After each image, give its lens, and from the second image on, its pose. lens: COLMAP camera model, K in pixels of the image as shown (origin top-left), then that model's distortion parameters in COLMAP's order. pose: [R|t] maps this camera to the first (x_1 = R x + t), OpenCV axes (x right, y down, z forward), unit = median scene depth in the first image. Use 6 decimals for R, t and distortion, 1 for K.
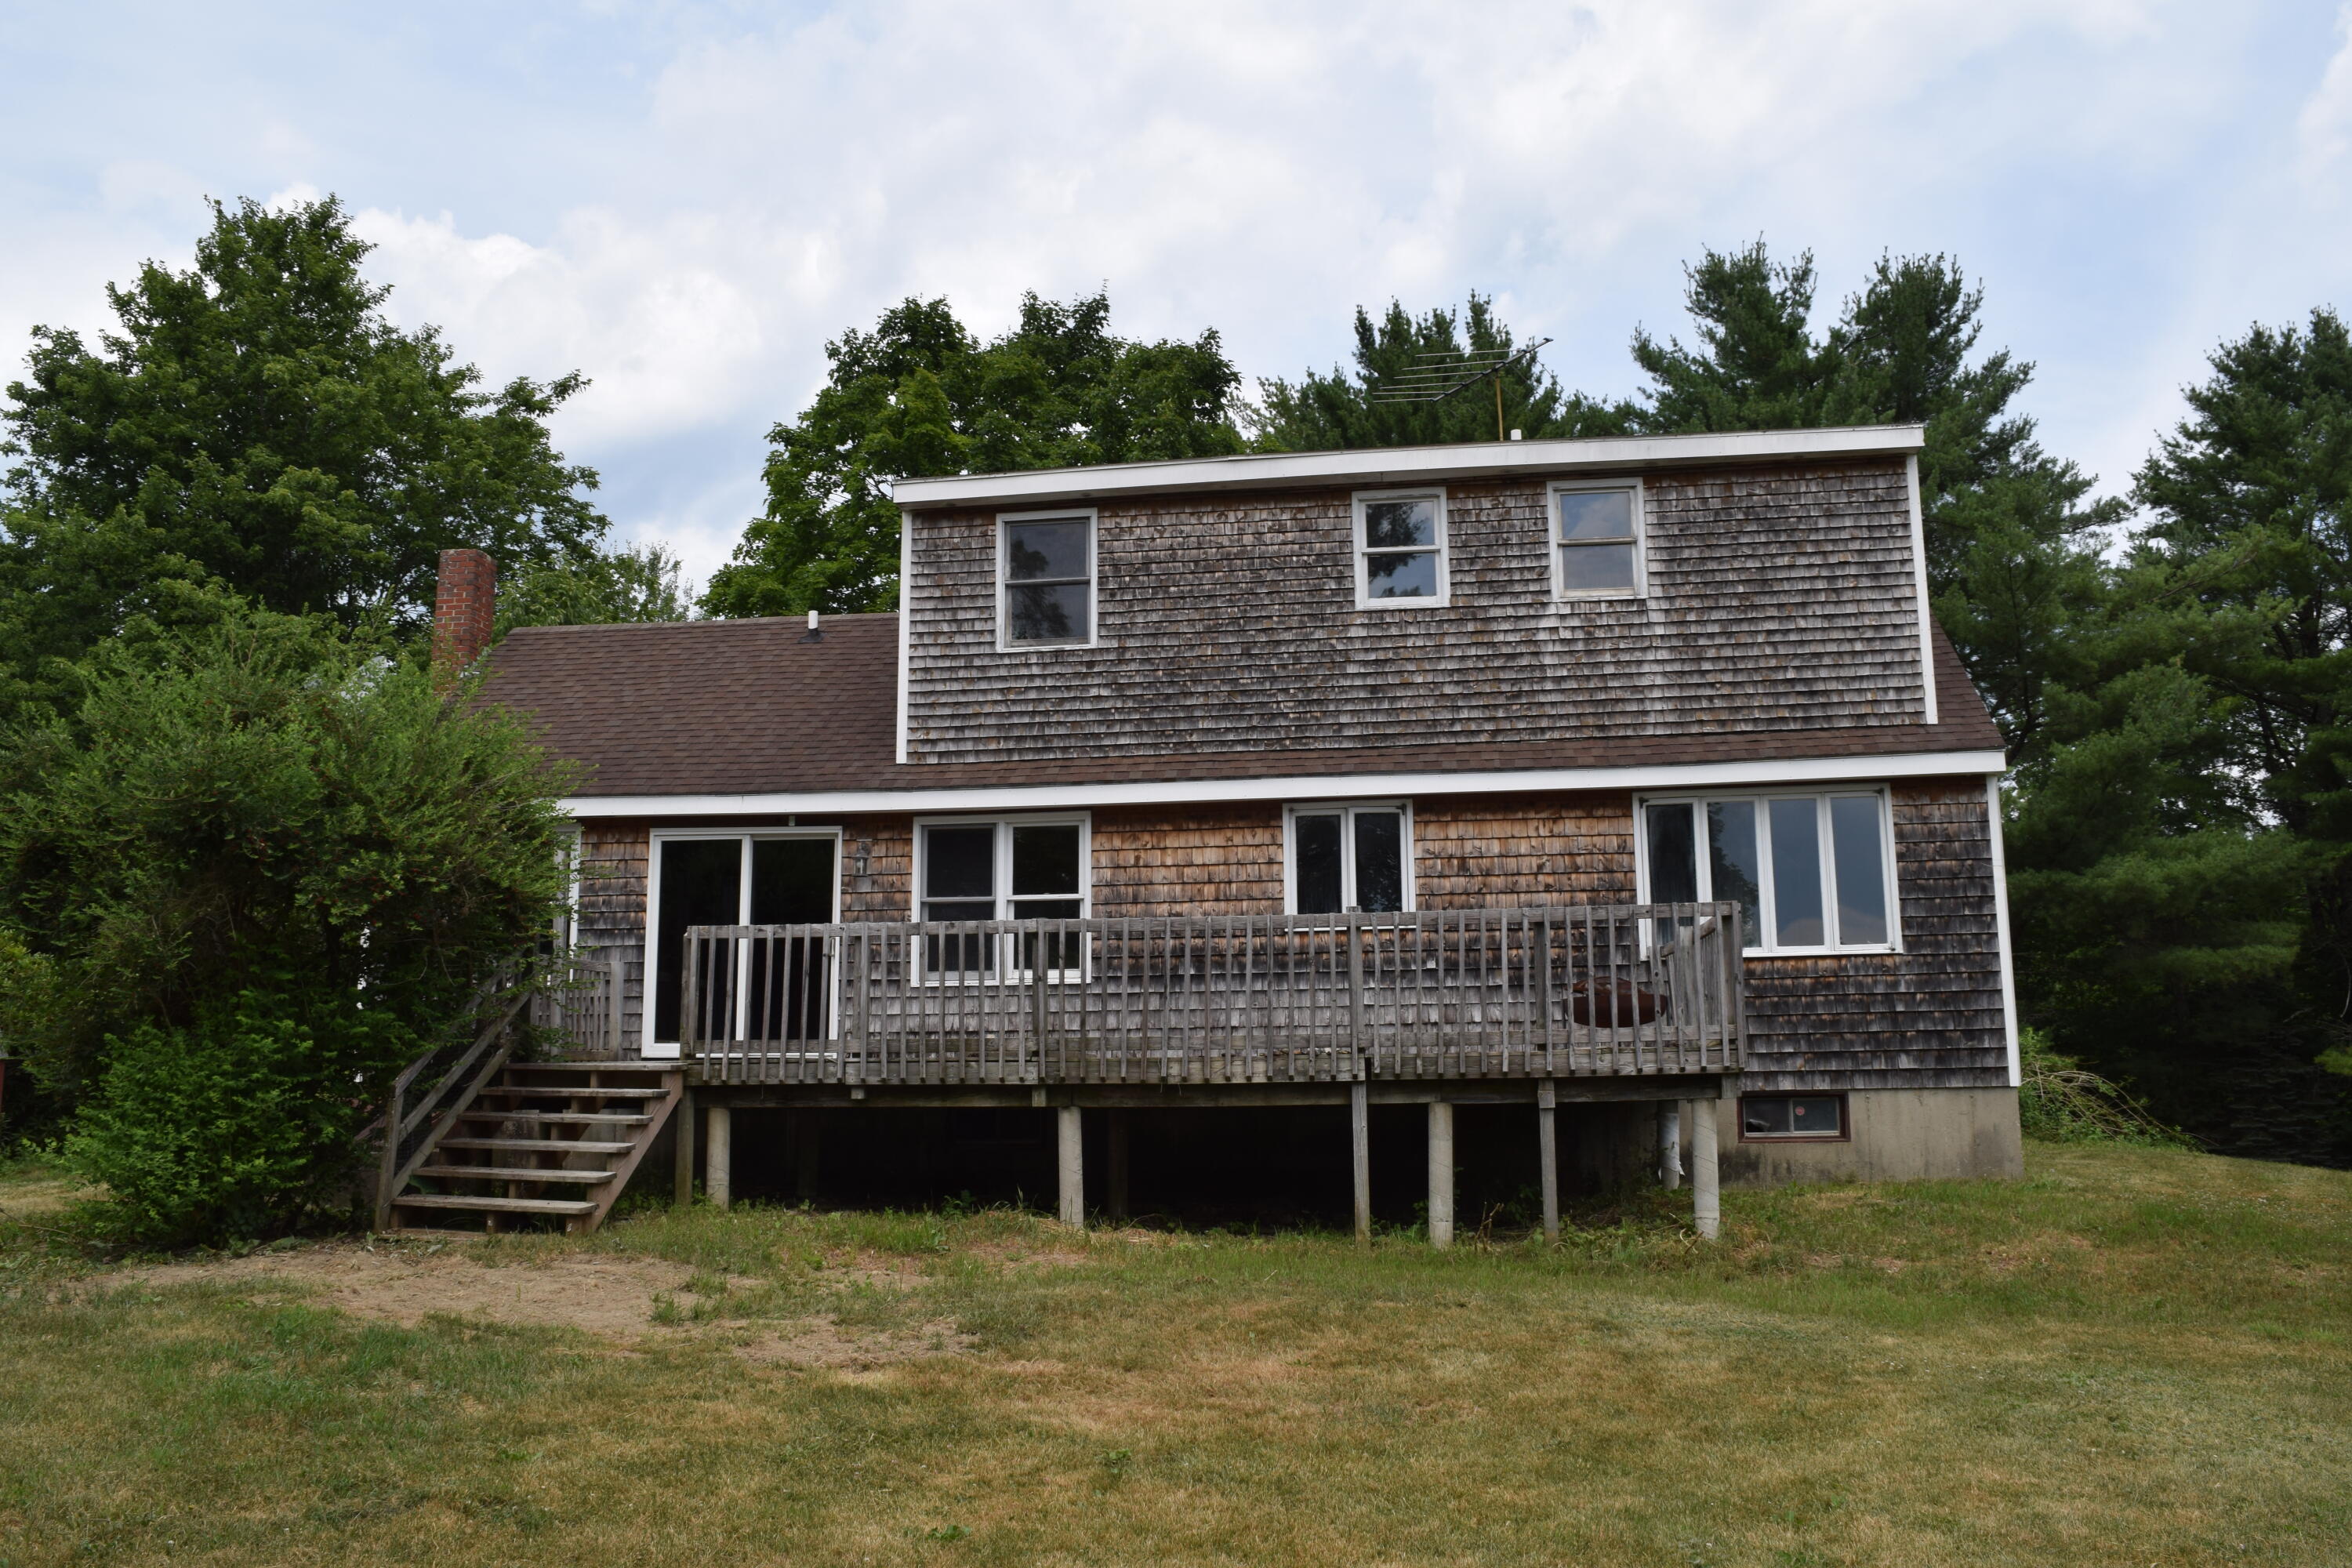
lens RADIAL K [[1838.4, 0, 1172.8], [0, 1838.4, 782.1], [0, 0, 1]] dist [-0.092513, 0.012500]
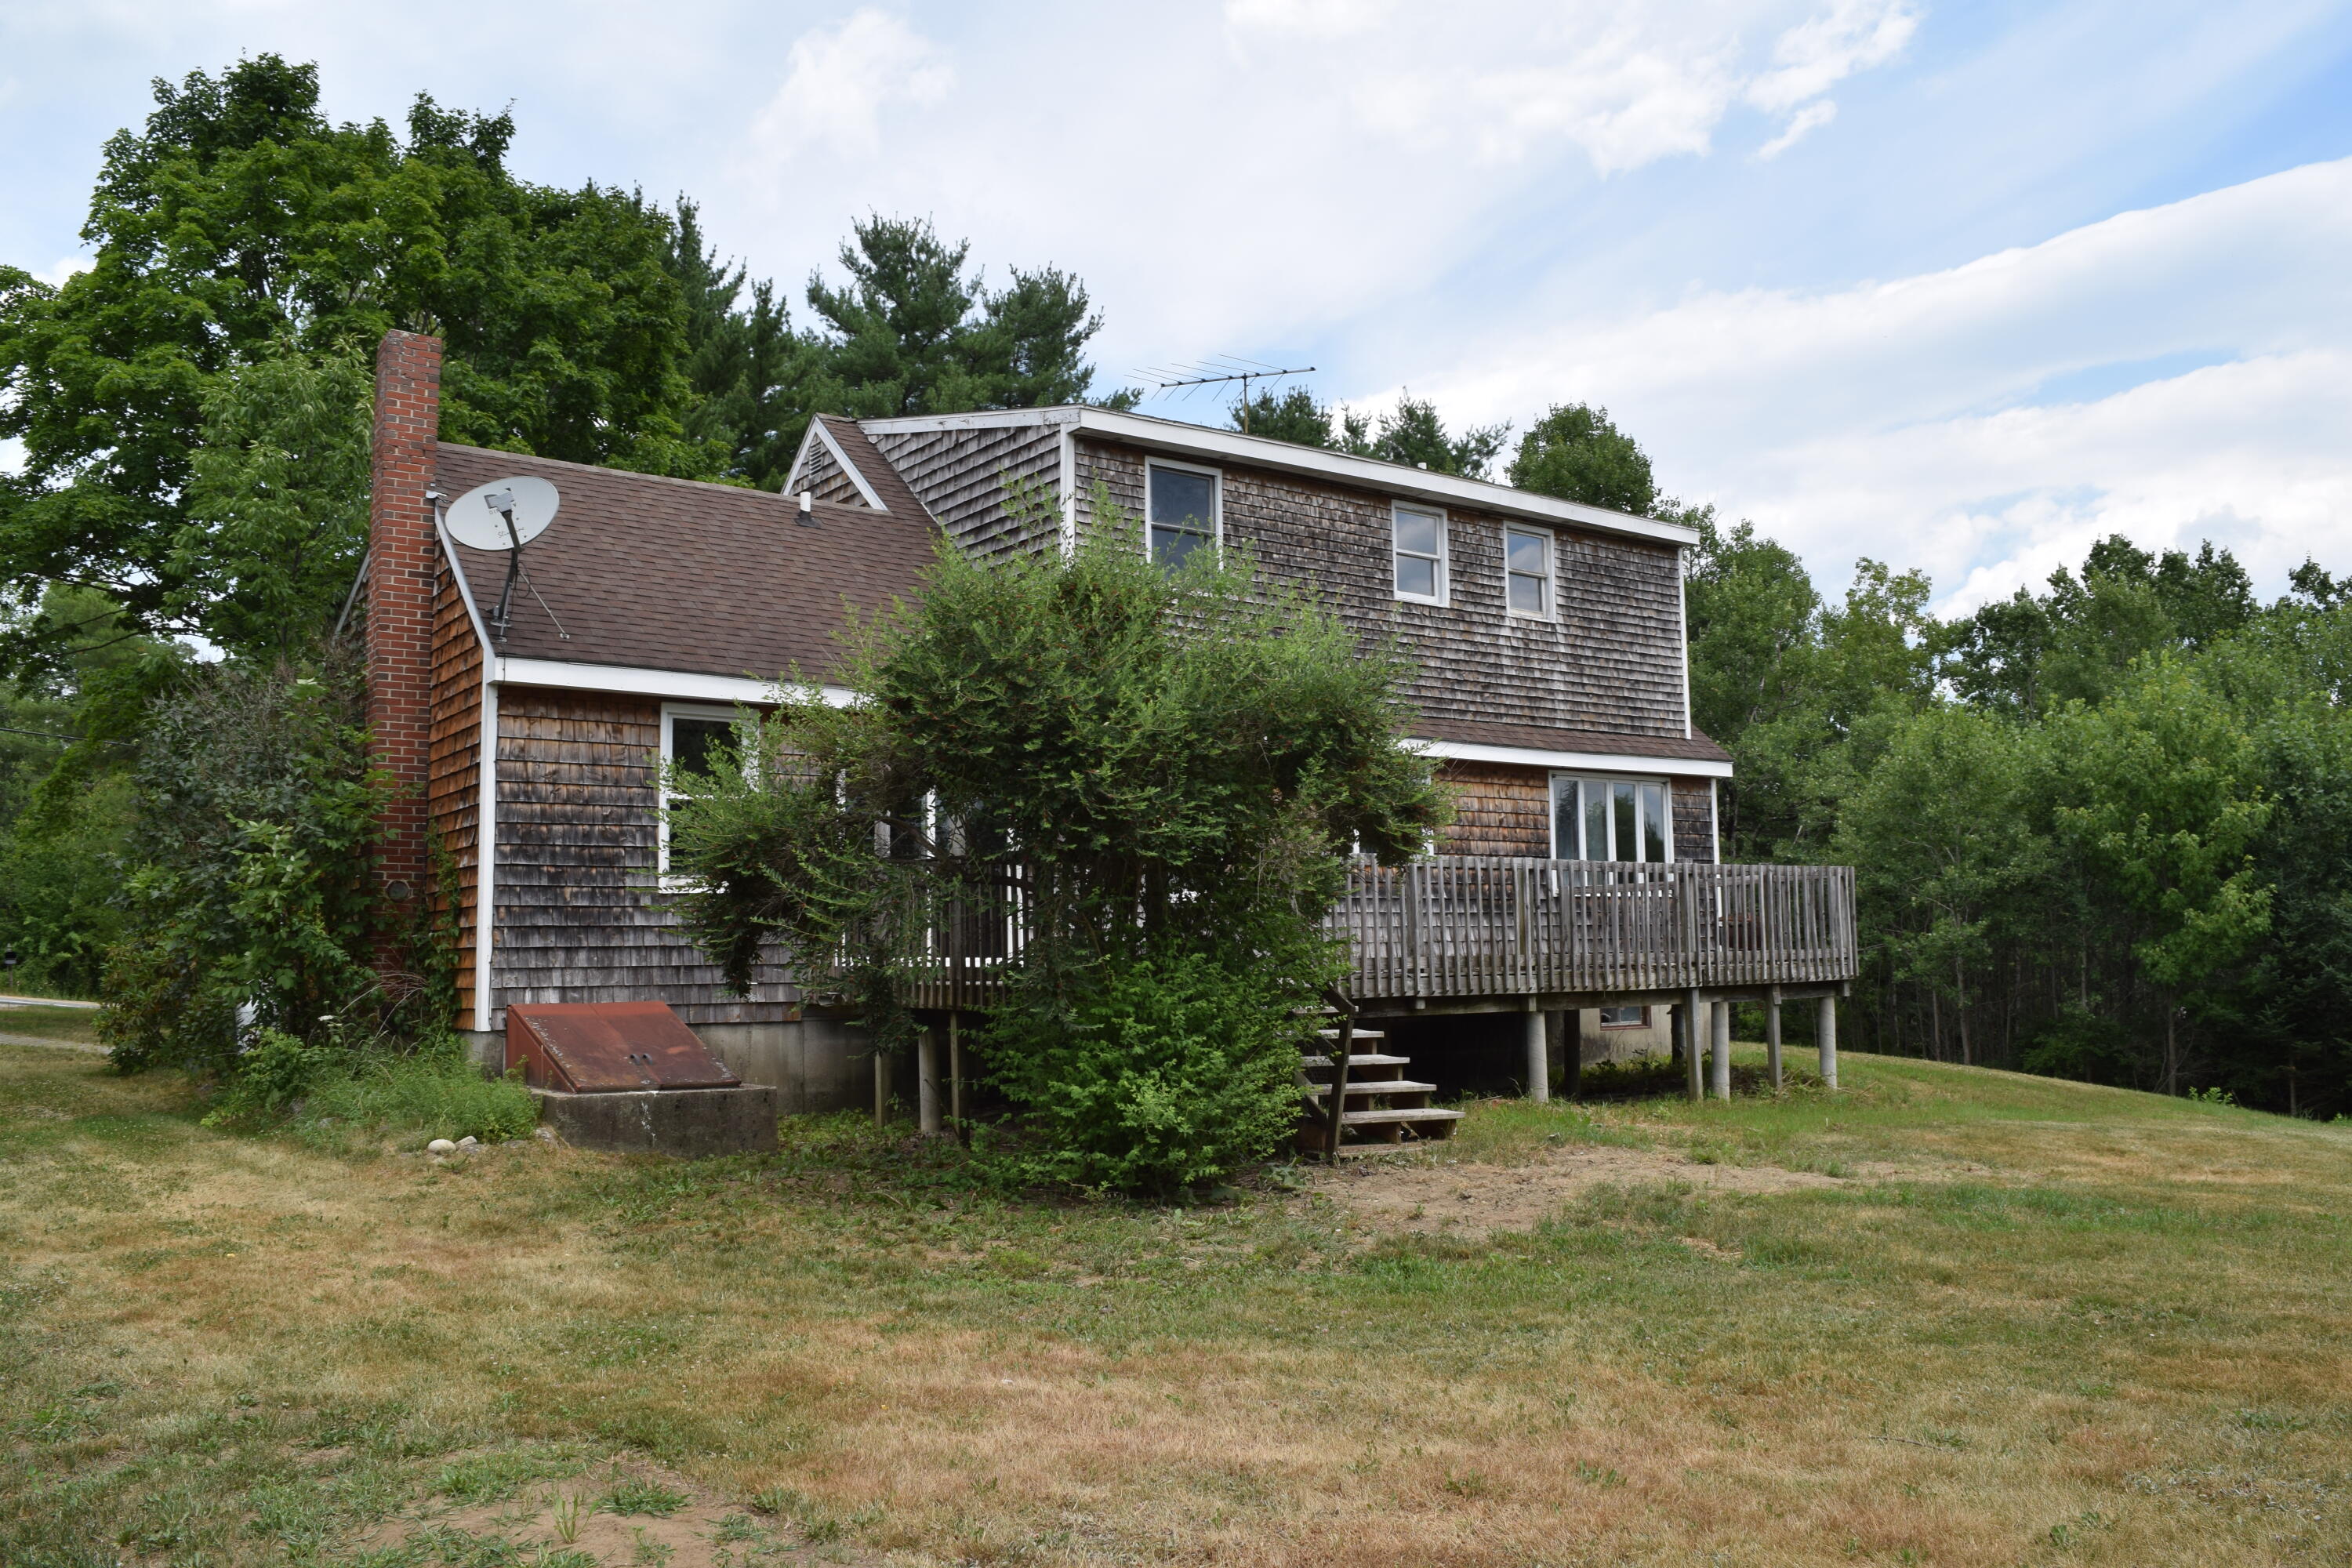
lens RADIAL K [[1838.4, 0, 1172.7], [0, 1838.4, 784.3], [0, 0, 1]] dist [-0.092513, 0.012500]
pose [[0.710514, 0.066923, 0.700493, -0.857702], [-0.105379, 0.994361, 0.011889, 0.028711], [-0.695747, -0.082264, 0.713560, 0.237157]]
